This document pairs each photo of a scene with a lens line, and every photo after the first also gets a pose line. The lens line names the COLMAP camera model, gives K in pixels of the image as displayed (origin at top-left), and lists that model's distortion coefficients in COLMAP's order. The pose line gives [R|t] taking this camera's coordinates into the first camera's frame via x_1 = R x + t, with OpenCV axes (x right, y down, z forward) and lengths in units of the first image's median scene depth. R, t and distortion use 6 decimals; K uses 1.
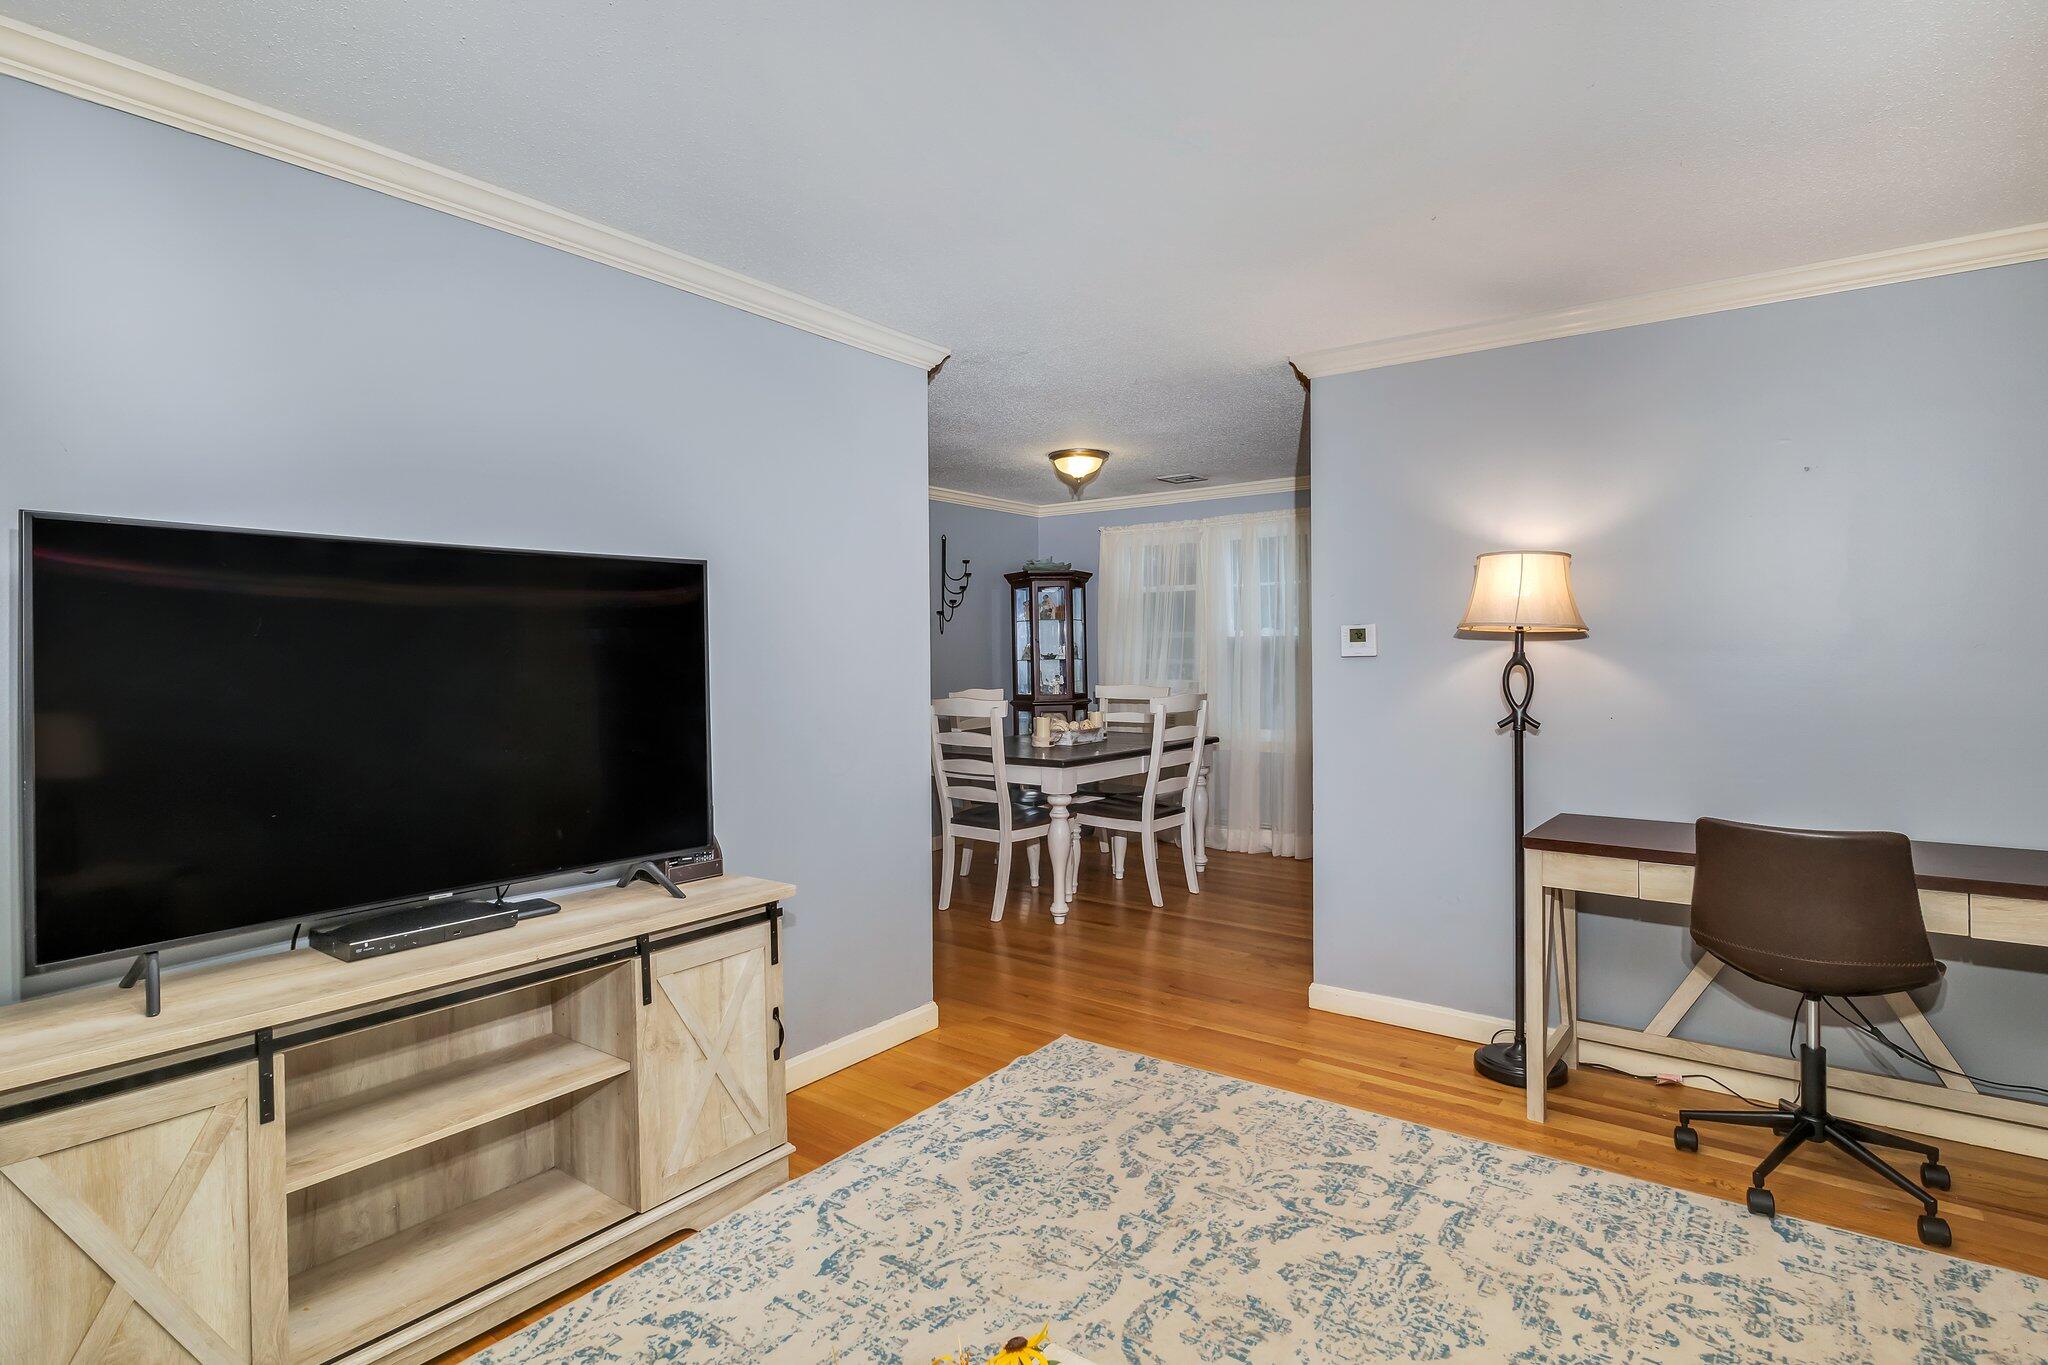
lens RADIAL K [[1030.8, 0, 1035.6], [0, 1030.8, 649.5], [0, 0, 1]] dist [-0.002025, -0.000858]
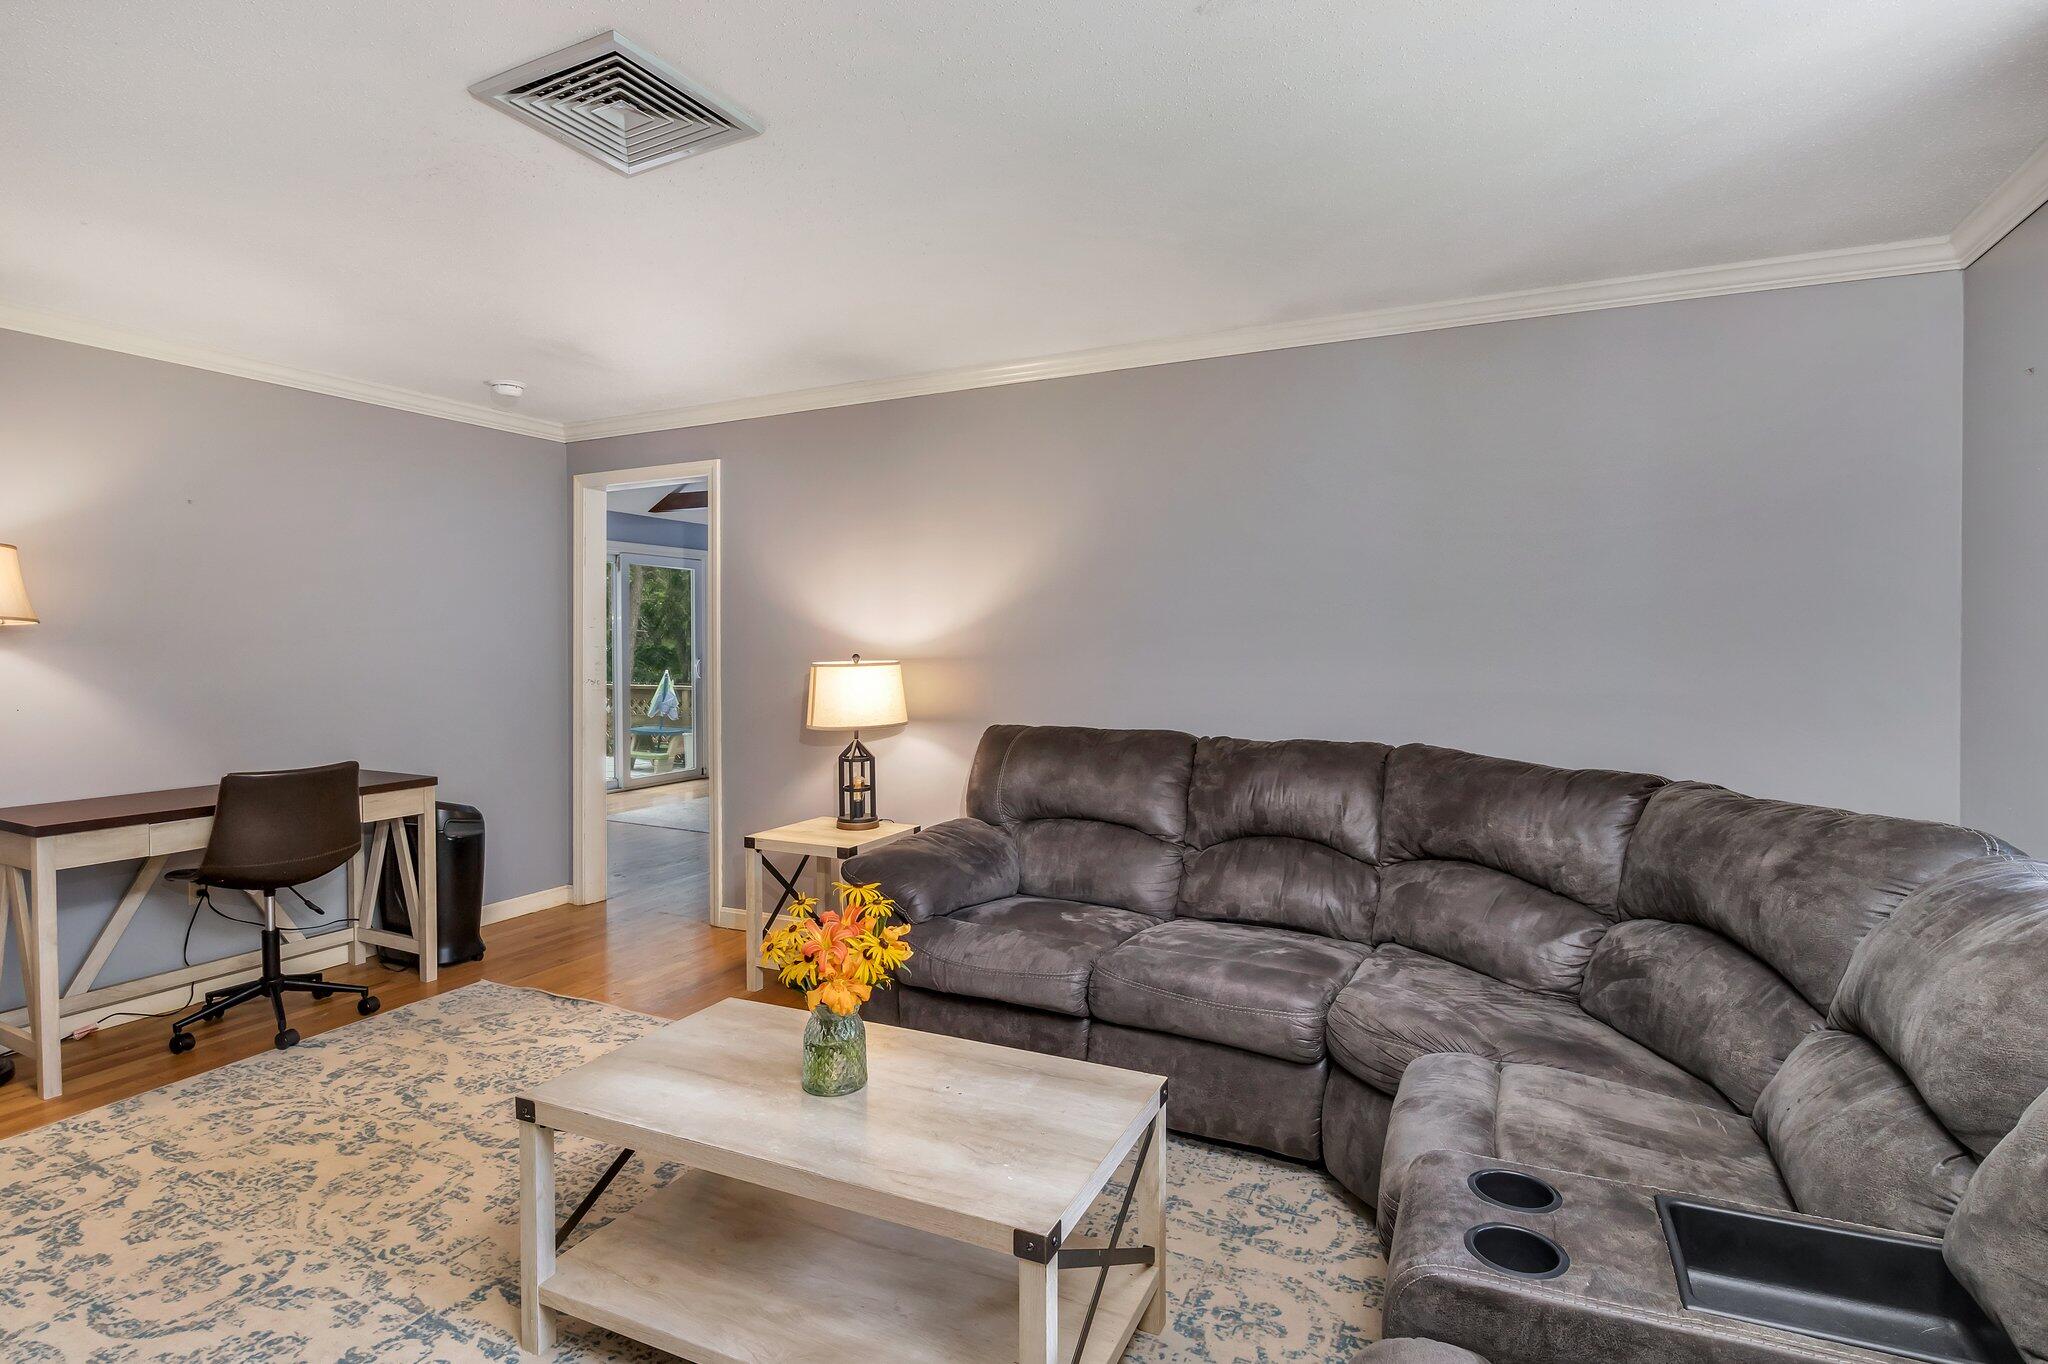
lens RADIAL K [[1030.8, 0, 1010.8], [0, 1030.8, 674.4], [0, 0, 1]] dist [-0.002025, -0.000858]
pose [[-0.196995, -0.015539, 0.980281, -0.870464], [-0.005652, 0.999876, 0.014714, 0.014507], [-0.980388, -0.002642, -0.197058, 0.318411]]
